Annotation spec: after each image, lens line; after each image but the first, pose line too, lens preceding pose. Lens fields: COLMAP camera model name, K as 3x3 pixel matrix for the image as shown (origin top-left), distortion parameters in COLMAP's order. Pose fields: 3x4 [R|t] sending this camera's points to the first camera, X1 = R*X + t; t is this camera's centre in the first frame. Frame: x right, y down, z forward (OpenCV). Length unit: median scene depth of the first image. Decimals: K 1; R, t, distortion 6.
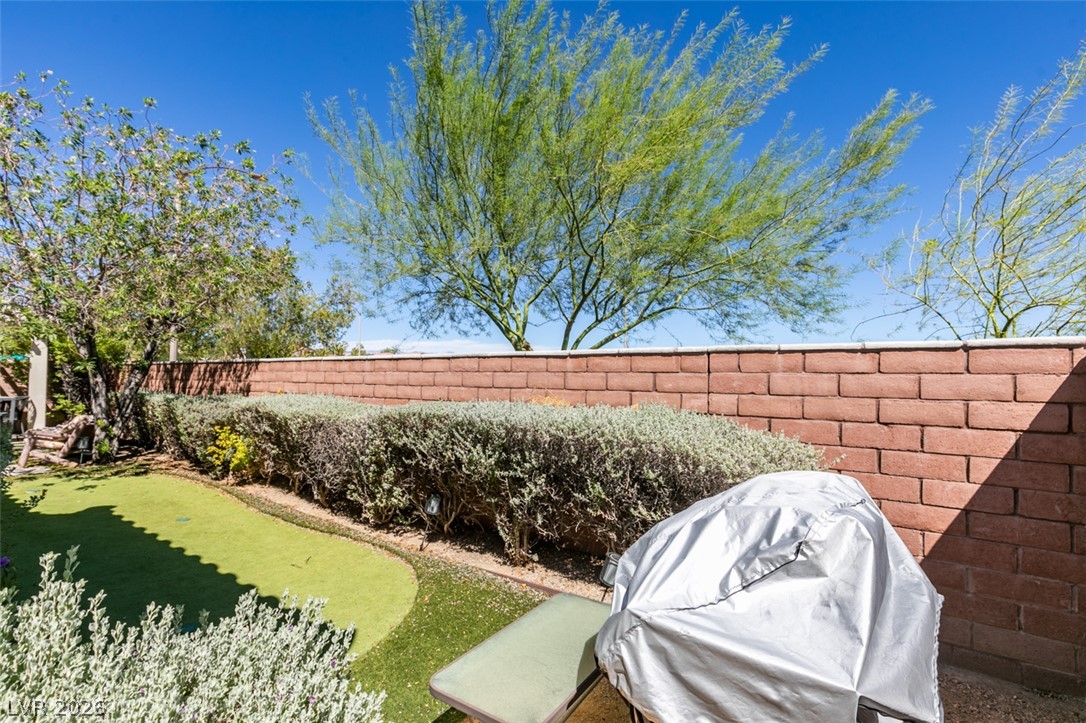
lens RADIAL K [[487.5, 0, 542.6], [0, 487.5, 361.2], [0, 0, 1]] dist [0.012024, -0.001126]
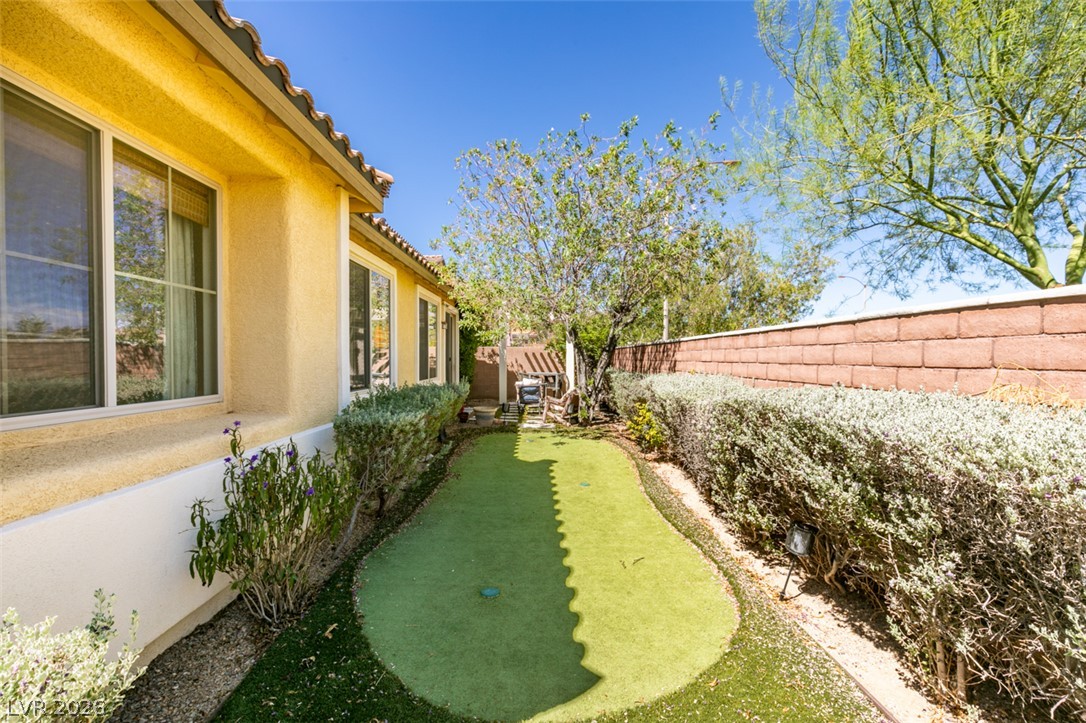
lens RADIAL K [[487.5, 0, 541.9], [0, 487.5, 366.4], [0, 0, 1]] dist [0.012024, -0.001126]
pose [[0.567733, 0.004576, -0.823200, 0.121321], [0.033582, 0.999023, 0.028714, 0.022133], [0.822527, -0.043947, 0.567025, 0.314923]]
